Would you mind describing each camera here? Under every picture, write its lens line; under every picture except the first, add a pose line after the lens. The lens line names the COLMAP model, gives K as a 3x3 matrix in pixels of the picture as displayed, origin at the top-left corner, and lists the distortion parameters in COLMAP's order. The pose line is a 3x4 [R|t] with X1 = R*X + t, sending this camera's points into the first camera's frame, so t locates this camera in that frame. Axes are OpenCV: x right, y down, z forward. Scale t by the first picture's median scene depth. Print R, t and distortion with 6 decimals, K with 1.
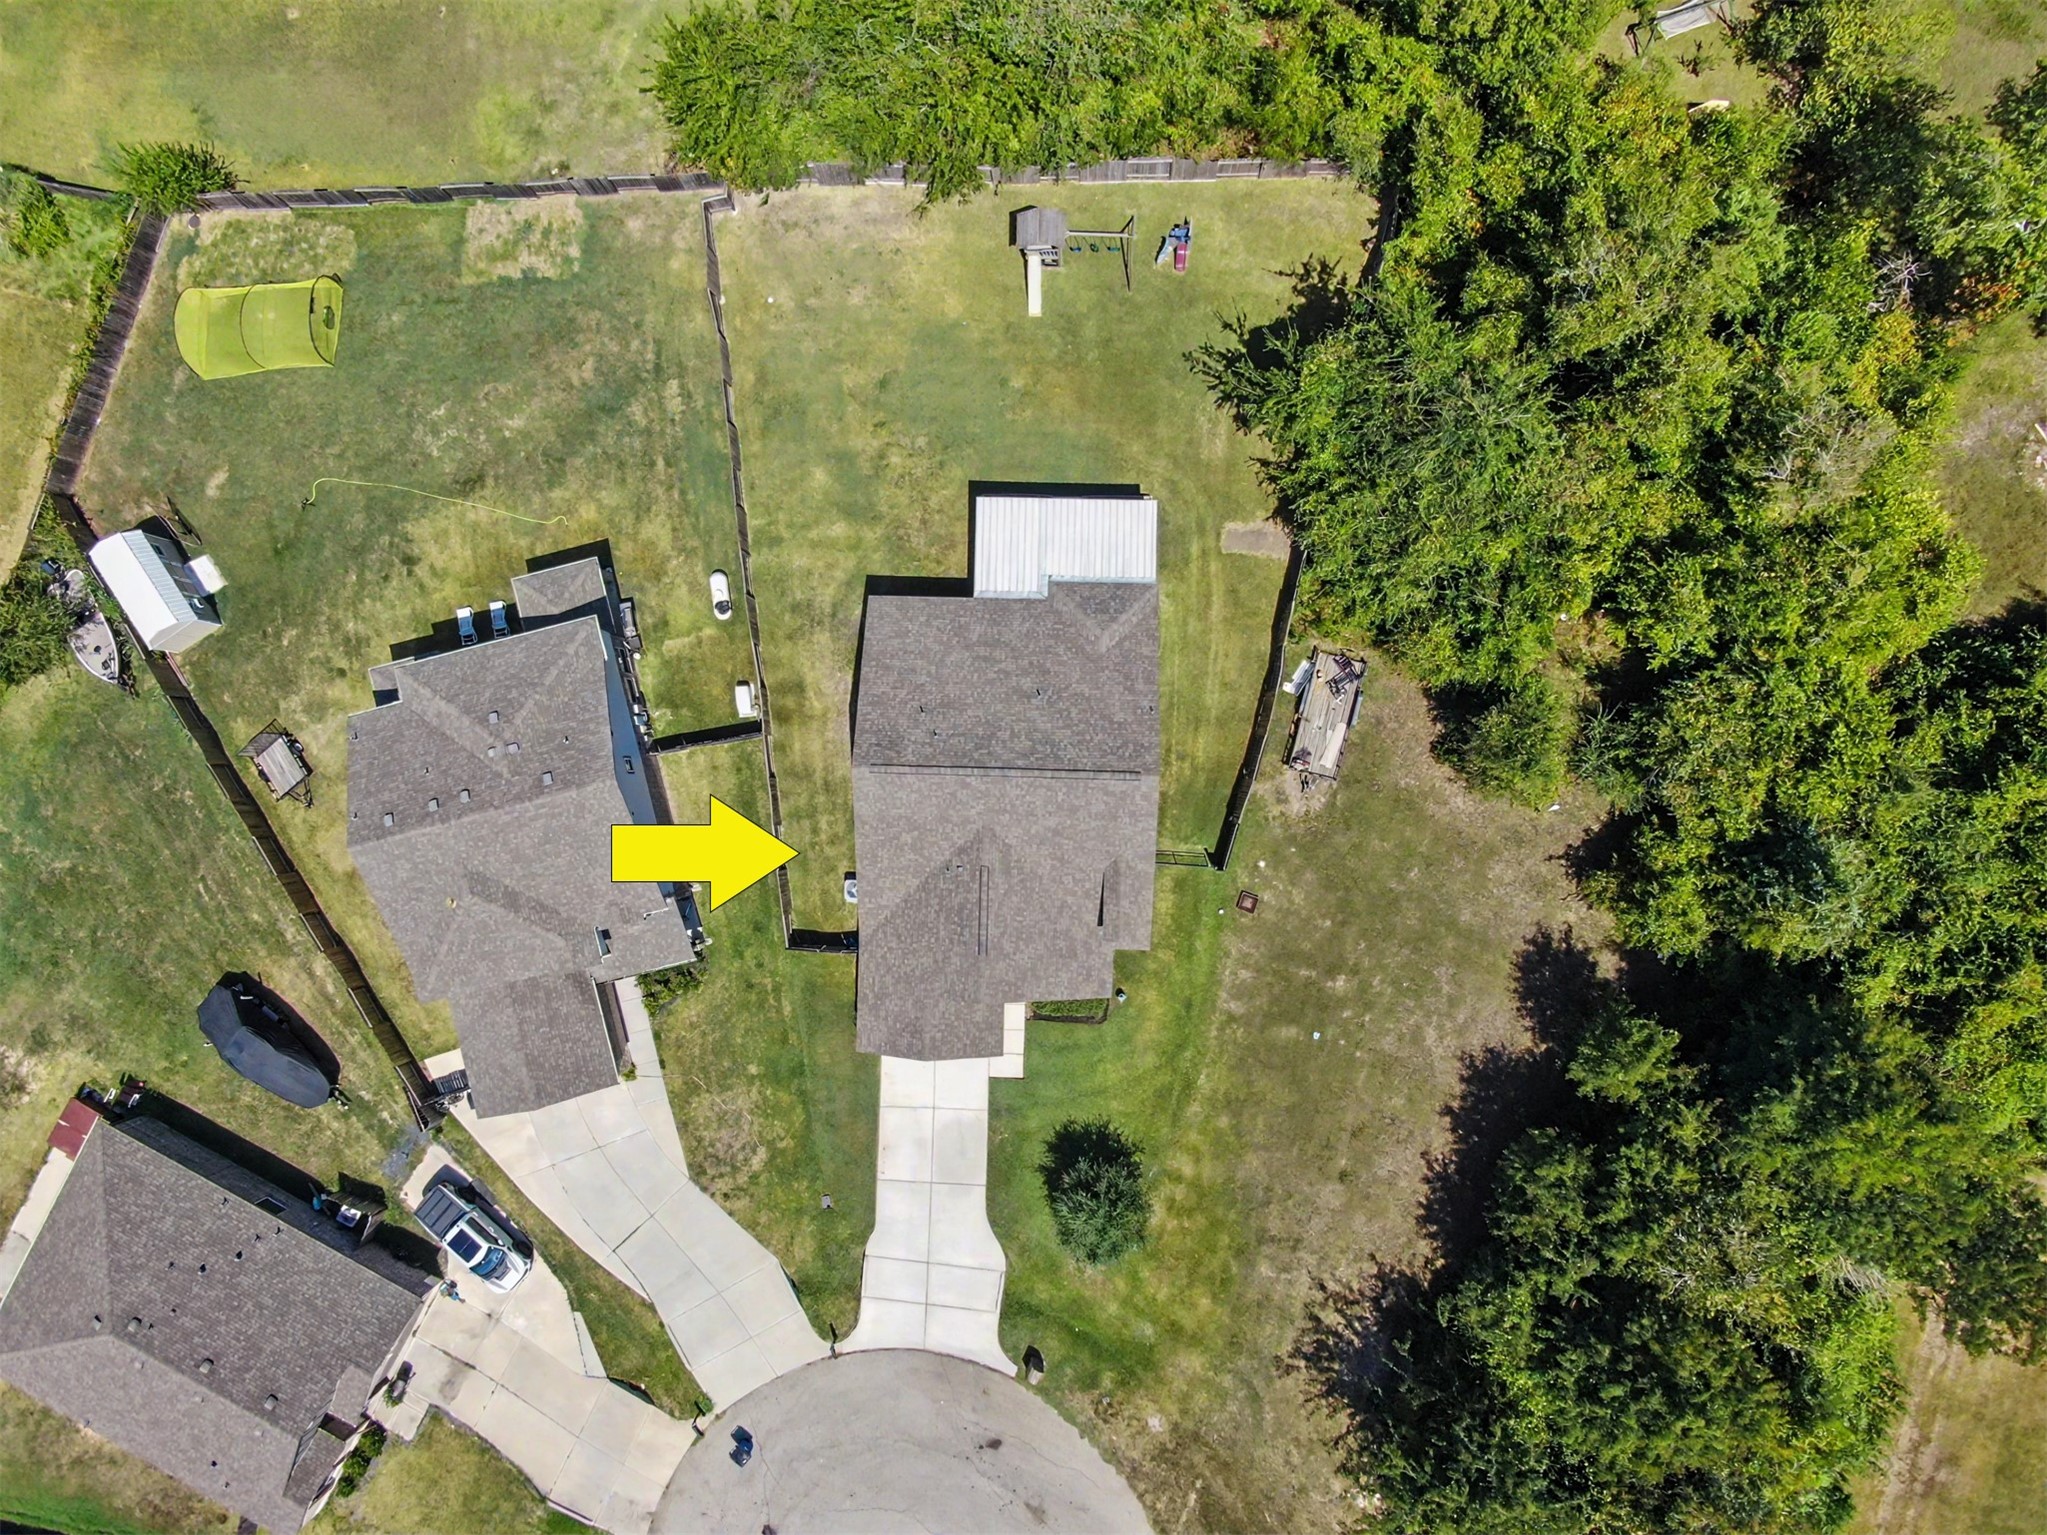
lens RADIAL K [[1505.3, 0, 1010.3], [0, 1505.3, 768.6], [0, 0, 1]] dist [-0.013817, -0.004826]
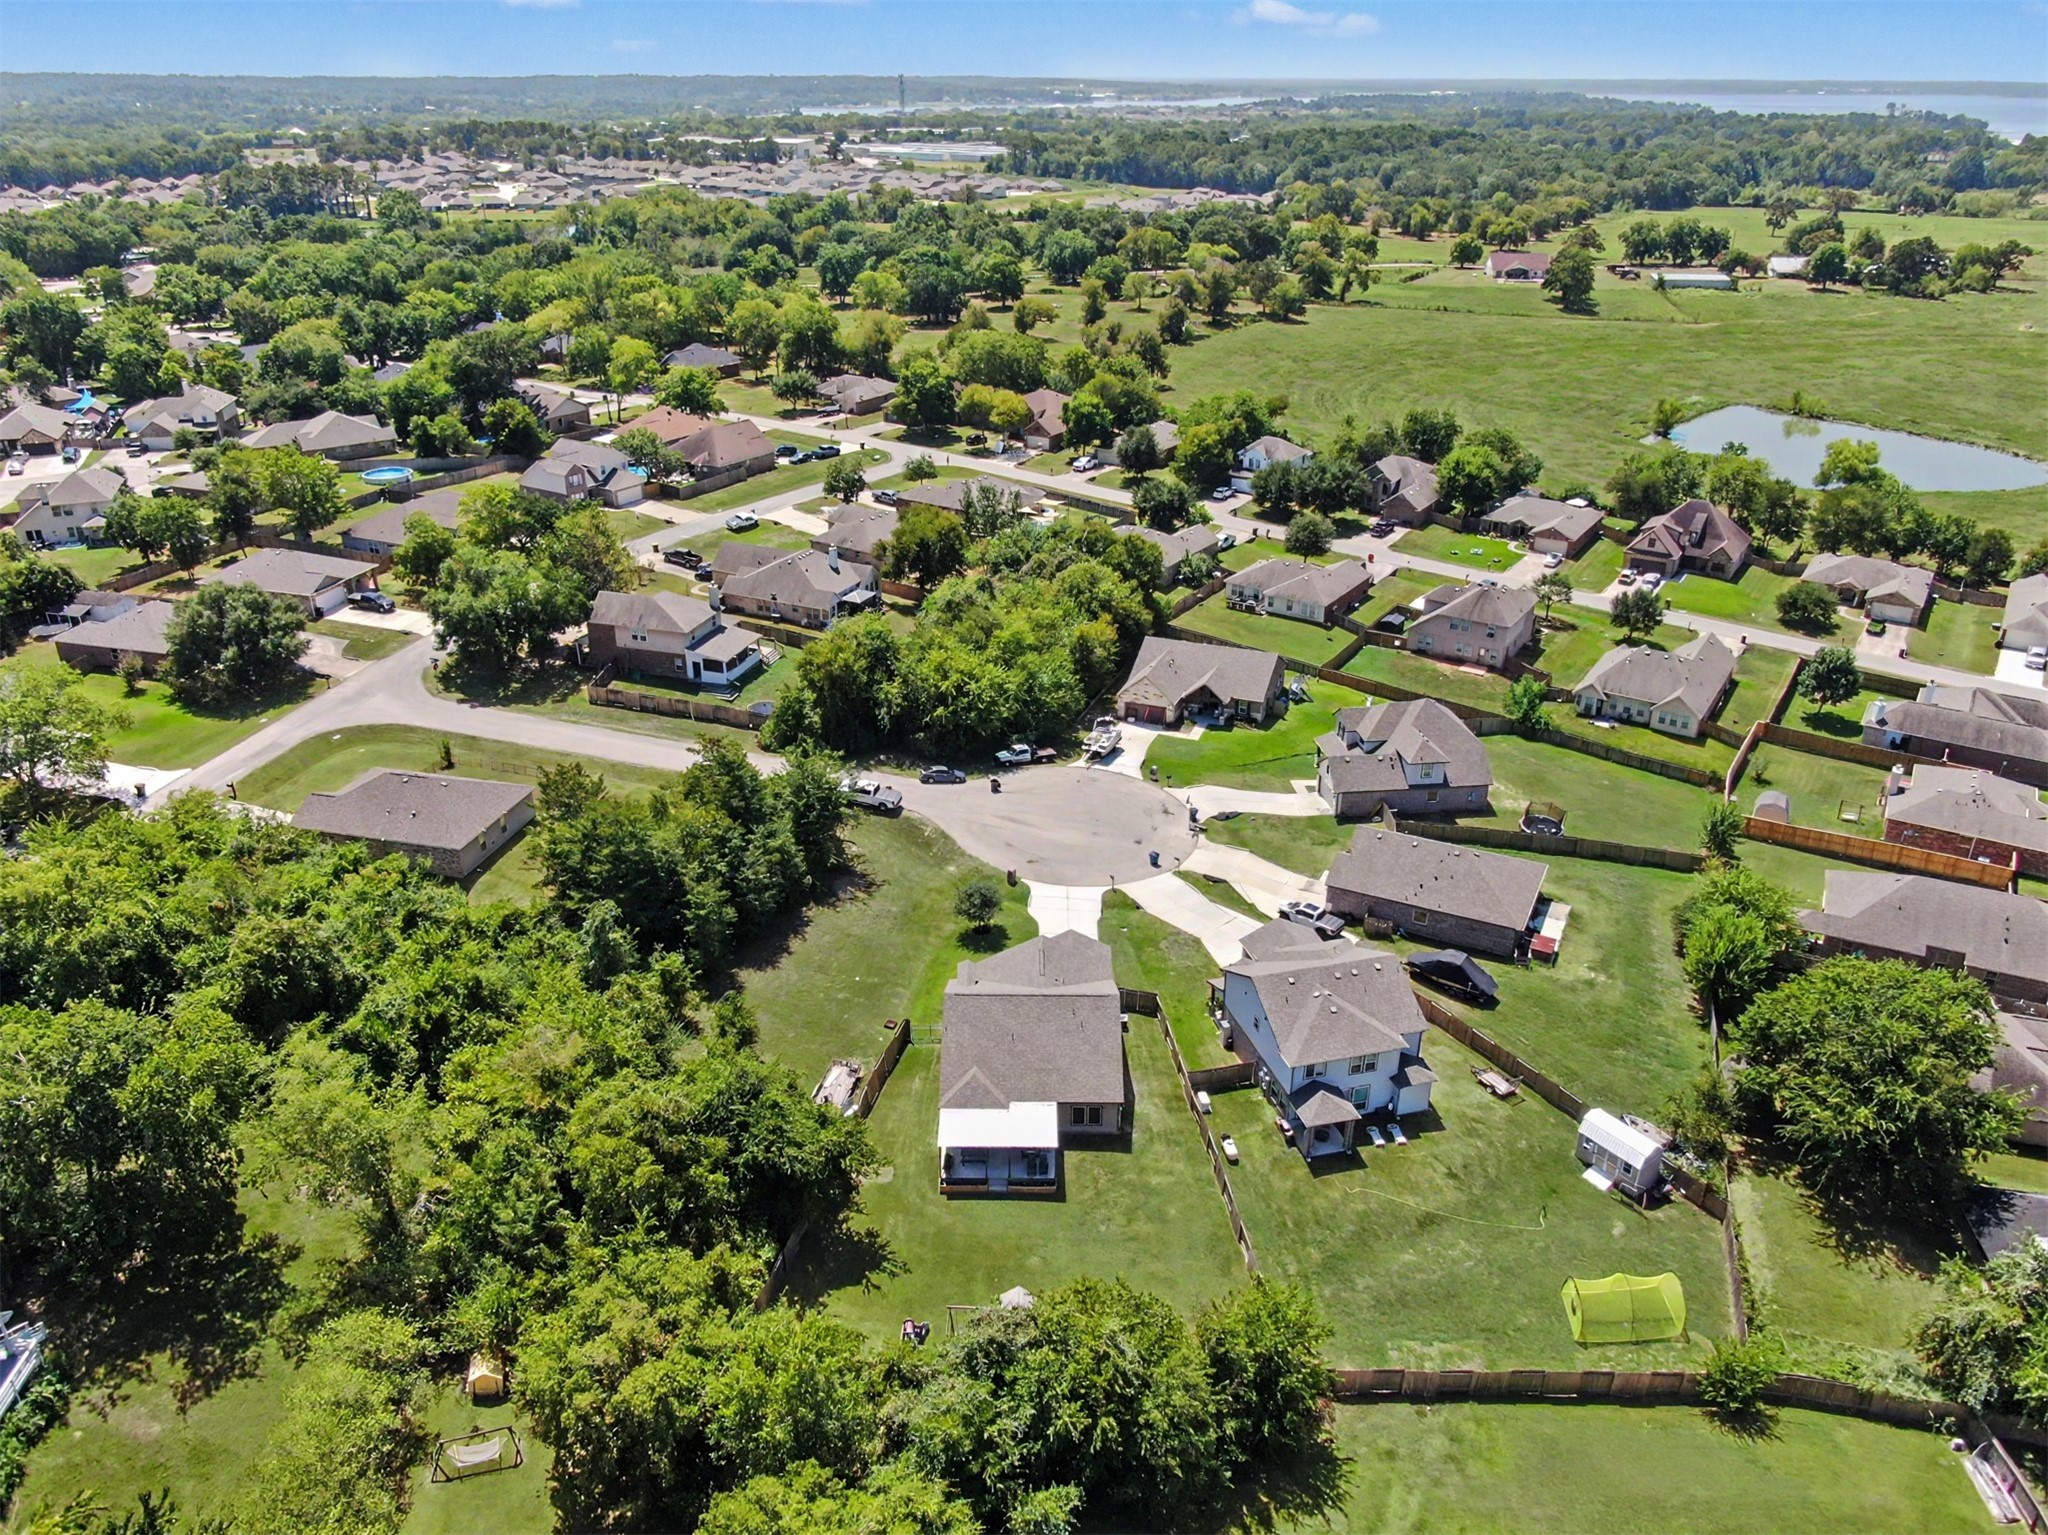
lens RADIAL K [[1506.0, 0, 1010.8], [0, 1506.0, 768.6], [0, 0, 1]] dist [-0.013817, -0.004826]
pose [[-0.999319, 0.036655, 0.004269, 0.003444], [-0.011544, -0.420374, 0.907278, -1.340593], [0.035051, 0.906610, 0.420511, 0.027373]]
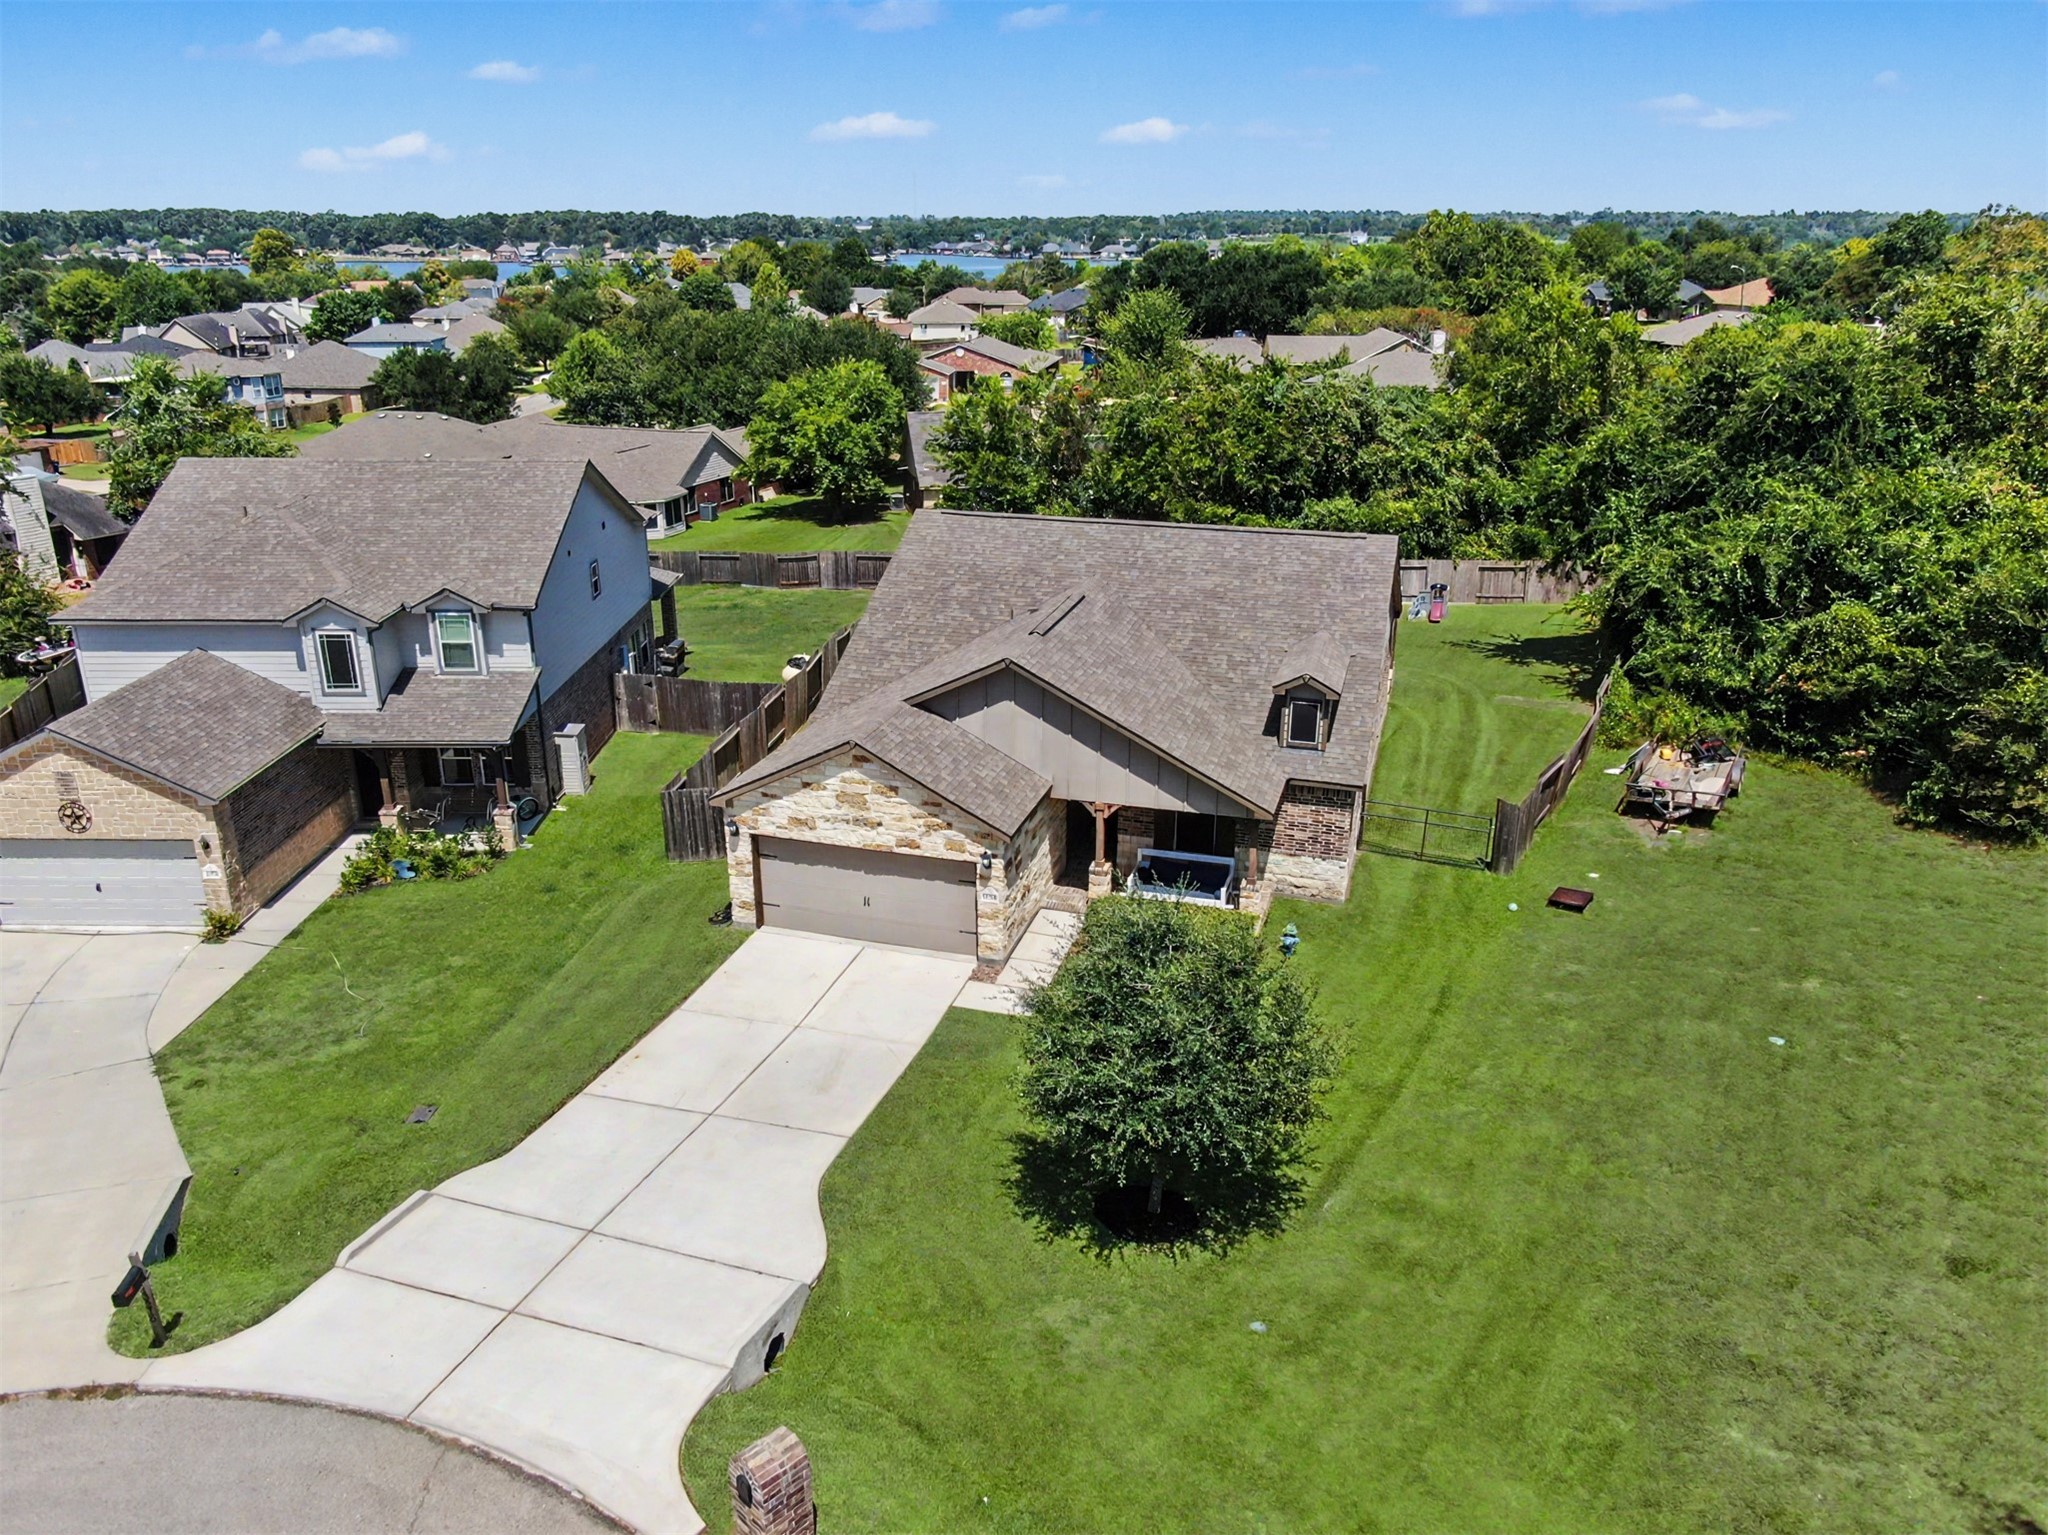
lens RADIAL K [[1506.0, 0, 1010.8], [0, 1506.0, 768.6], [0, 0, 1]] dist [-0.013817, -0.004826]
pose [[0.964761, 0.129035, -0.229318, 0.088335], [-0.260231, 0.338917, -0.904110, 0.553824], [-0.038942, 0.931926, 0.360552, 0.788865]]
